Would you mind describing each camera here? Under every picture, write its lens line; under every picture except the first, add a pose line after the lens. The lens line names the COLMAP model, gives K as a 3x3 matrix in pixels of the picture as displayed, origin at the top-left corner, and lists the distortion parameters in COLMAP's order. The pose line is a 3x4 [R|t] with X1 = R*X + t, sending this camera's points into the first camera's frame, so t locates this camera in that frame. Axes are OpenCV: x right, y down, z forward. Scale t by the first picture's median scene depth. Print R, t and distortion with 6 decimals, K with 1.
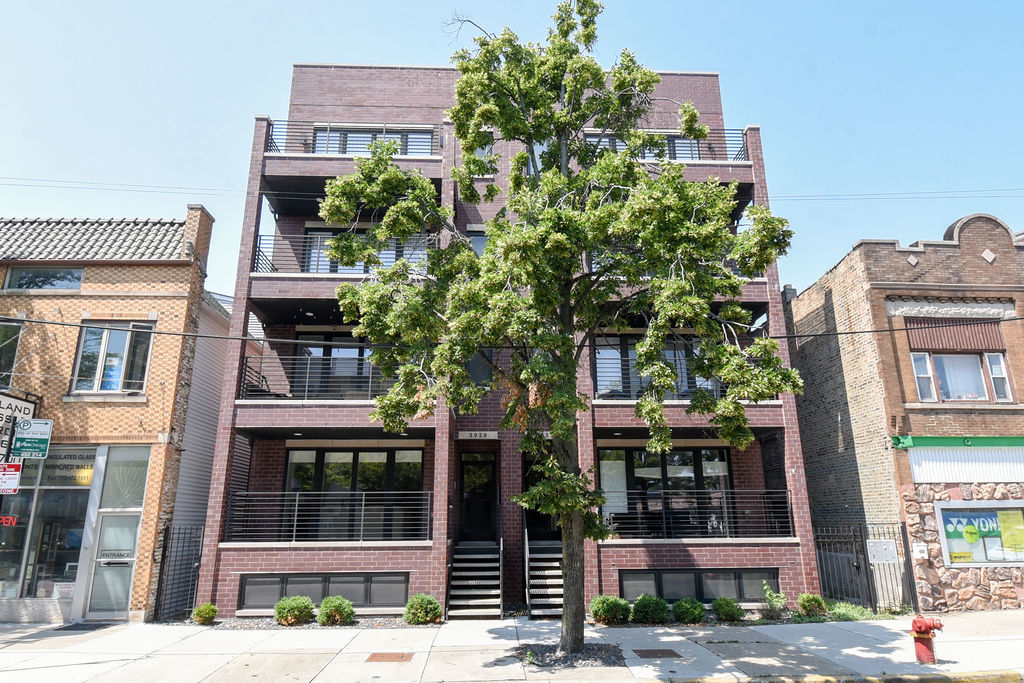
lens RADIAL K [[641.5, 0, 513.0], [0, 641.5, 343.0], [0, 0, 1]] dist [0.004379, 0.000225]
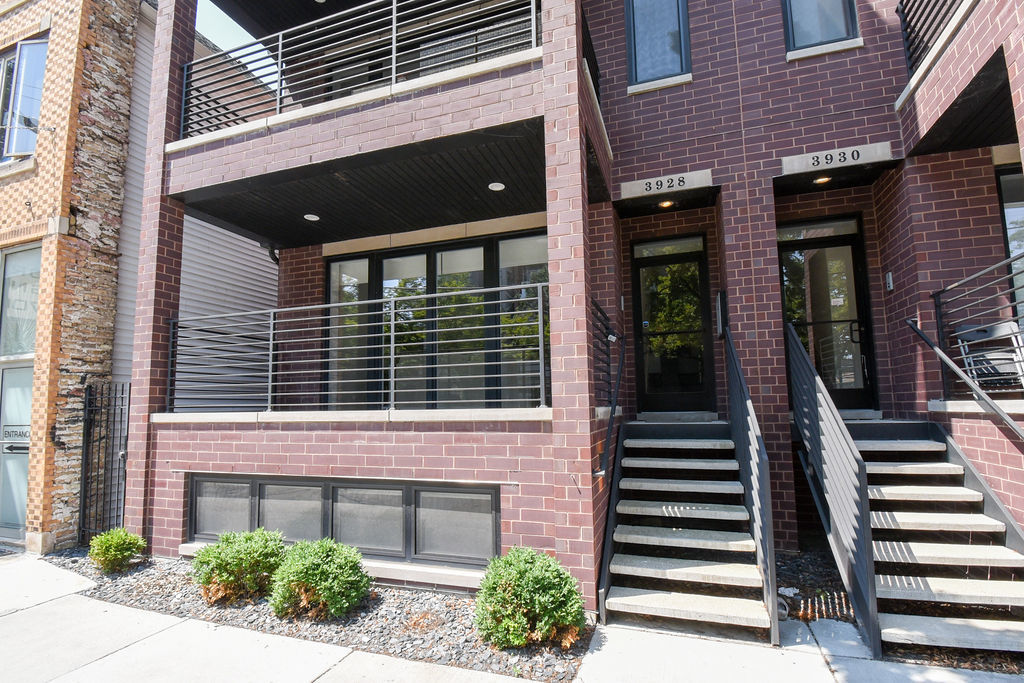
lens RADIAL K [[495.6, 0, 512.8], [0, 495.6, 348.0], [0, 0, 1]] dist [0.002272, 0.000085]
pose [[0.936391, -0.047224, -0.347768, -0.045976], [0.102959, 0.984270, 0.143570, 0.232090], [0.335517, -0.170243, 0.926523, 0.736899]]
